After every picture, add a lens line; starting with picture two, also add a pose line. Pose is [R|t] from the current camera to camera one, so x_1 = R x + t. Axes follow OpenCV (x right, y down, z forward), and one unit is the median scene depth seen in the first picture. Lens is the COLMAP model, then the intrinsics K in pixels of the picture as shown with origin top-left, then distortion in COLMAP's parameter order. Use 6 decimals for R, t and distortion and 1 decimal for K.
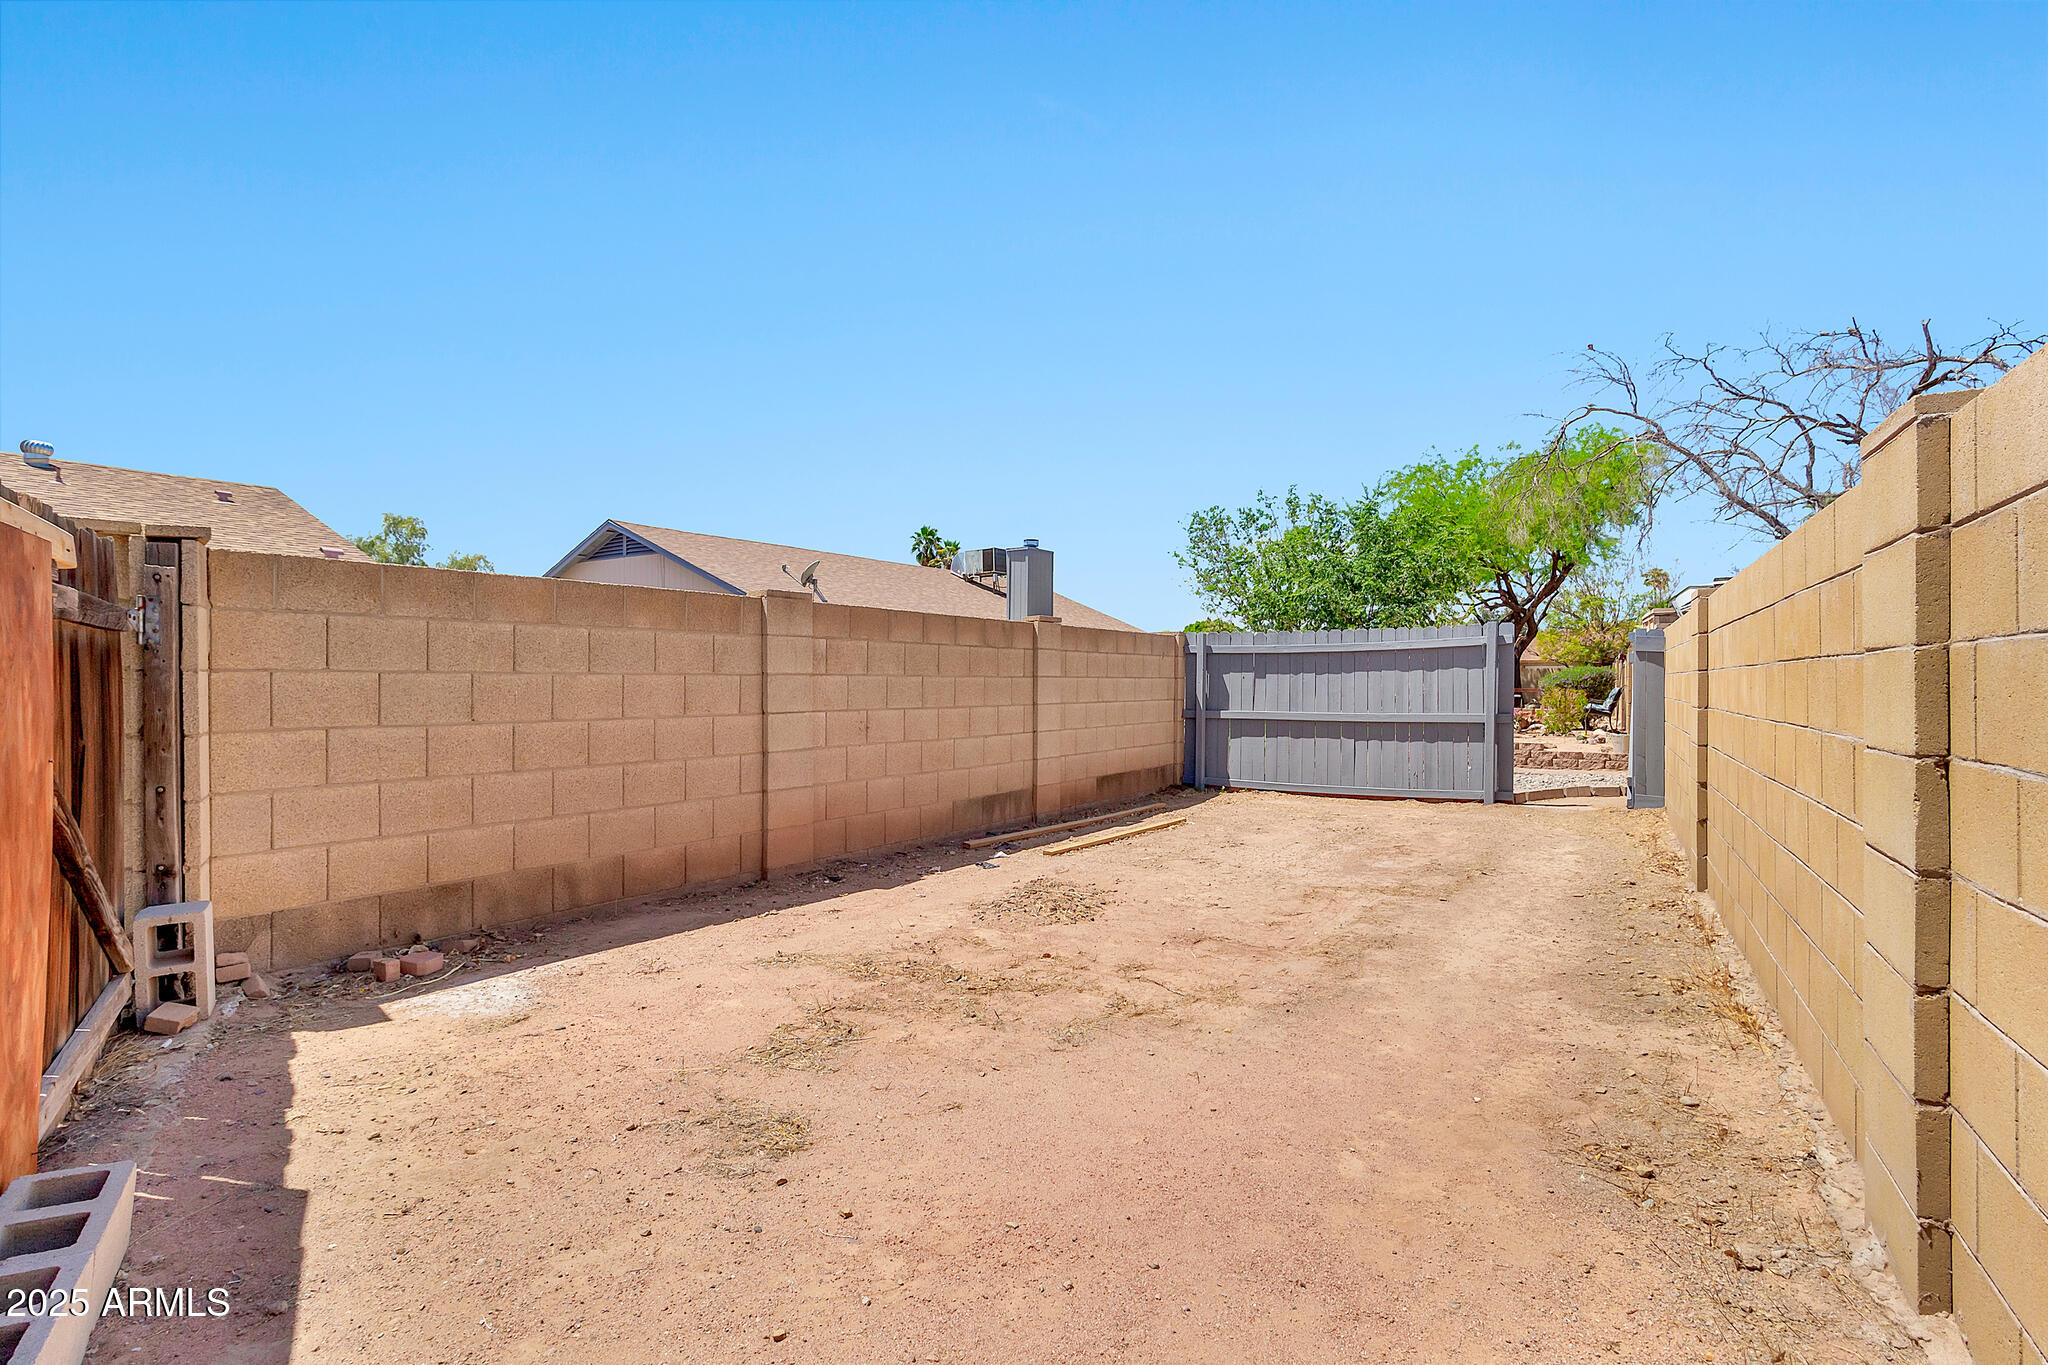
lens RADIAL K [[970.0, 0, 1029.4], [0, 970.0, 679.9], [0, 0, 1]] dist [0.001988, -0.014382]
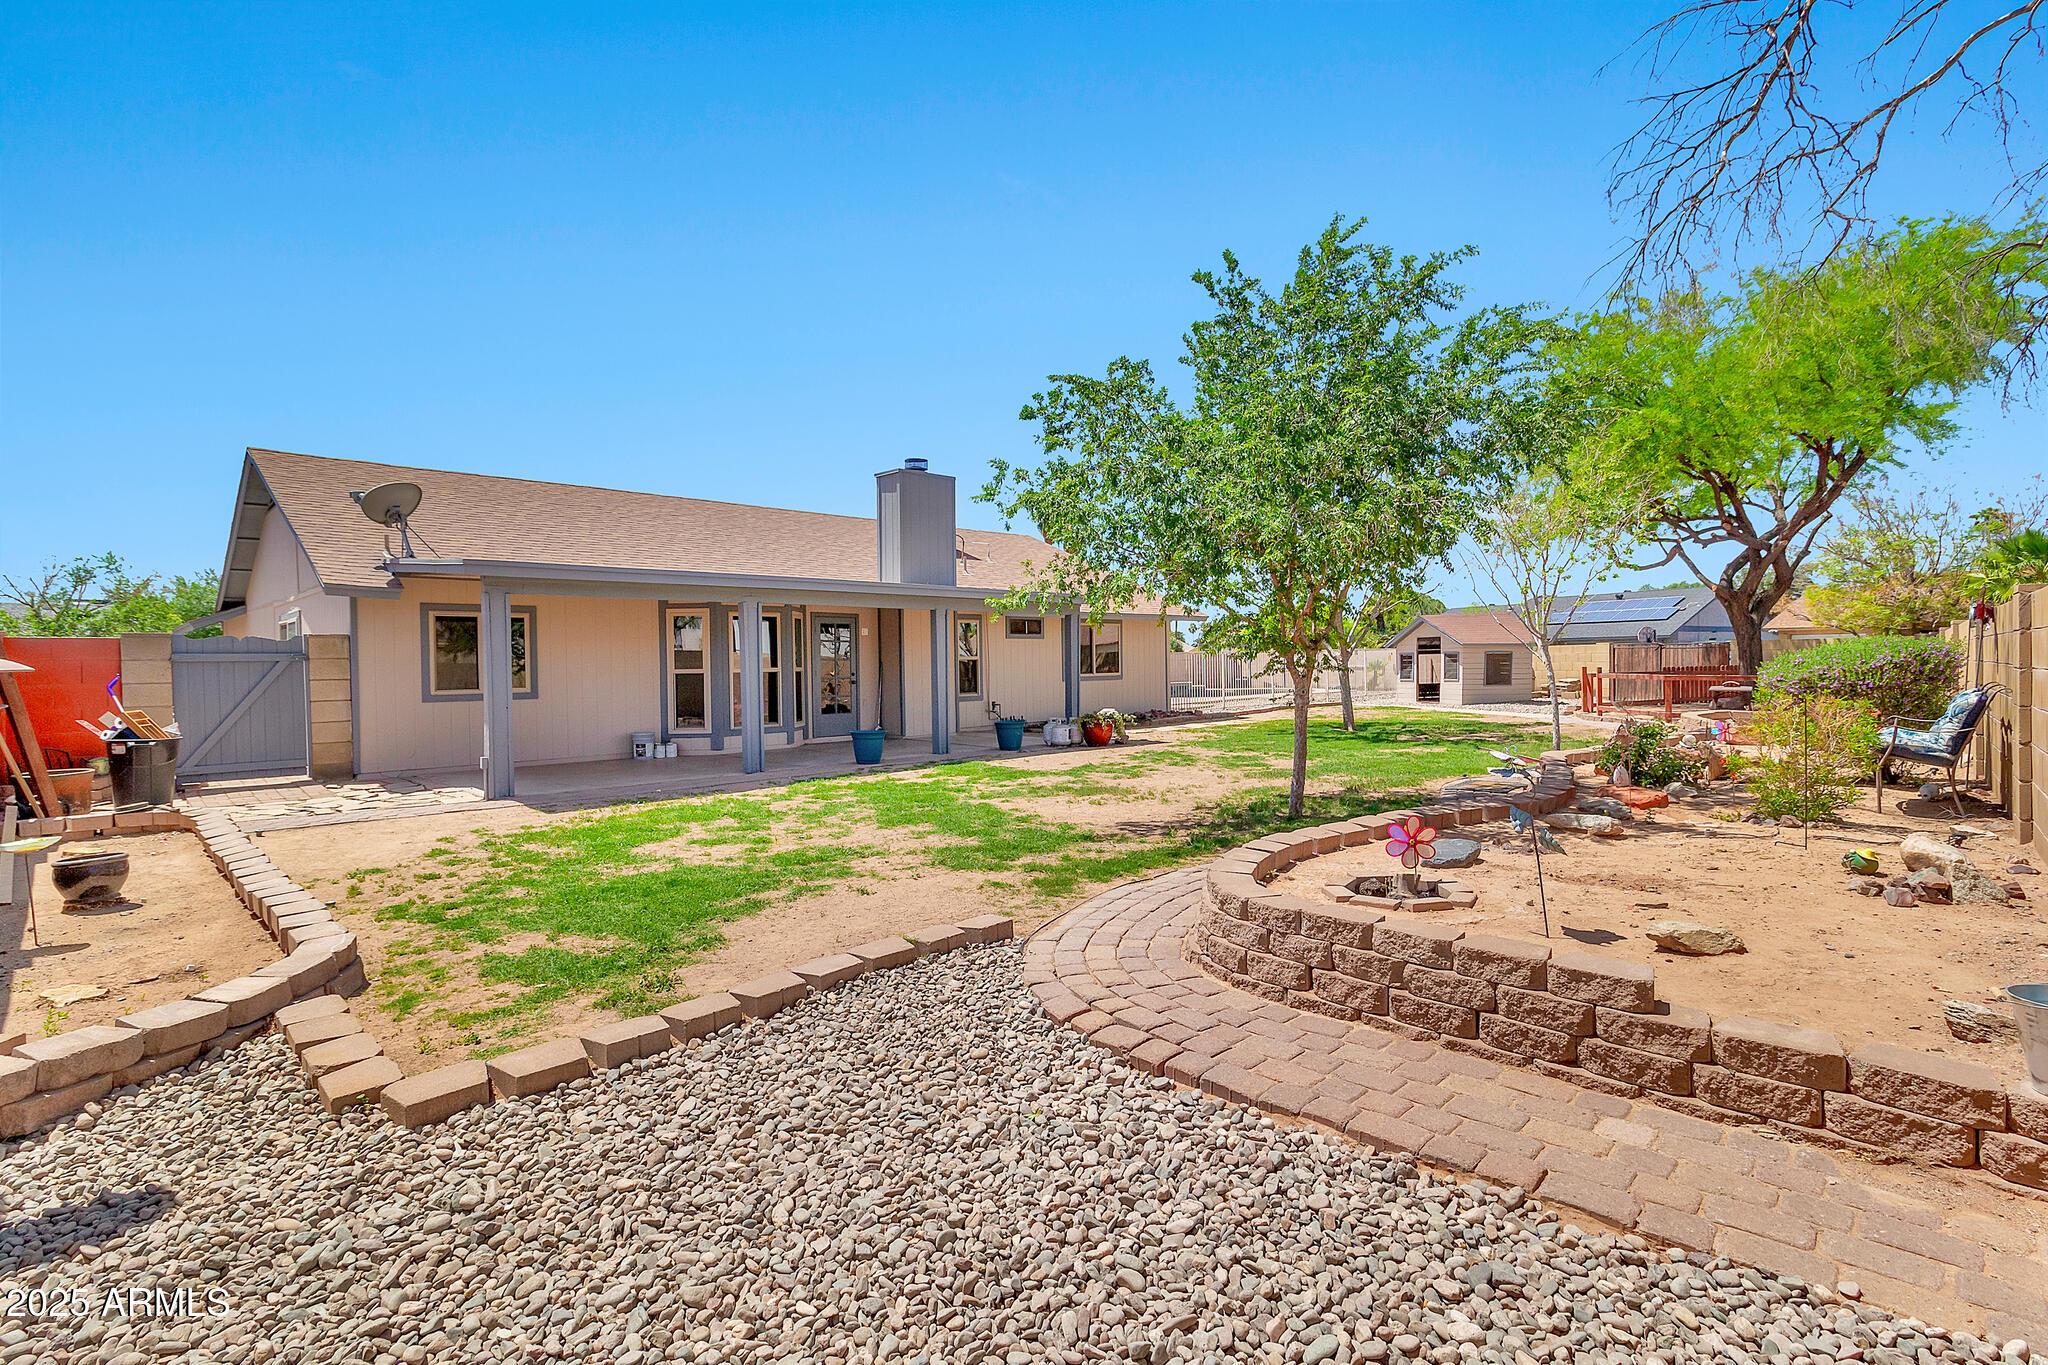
lens RADIAL K [[972.8, 0, 1027.8], [0, 972.8, 670.6], [0, 0, 1]] dist [0.000453, 0.000621]
pose [[0.979626, -0.009984, -0.200580, 0.172137], [0.012437, 0.999862, 0.010976, -0.005081], [0.200443, -0.013247, 0.979616, 0.296619]]
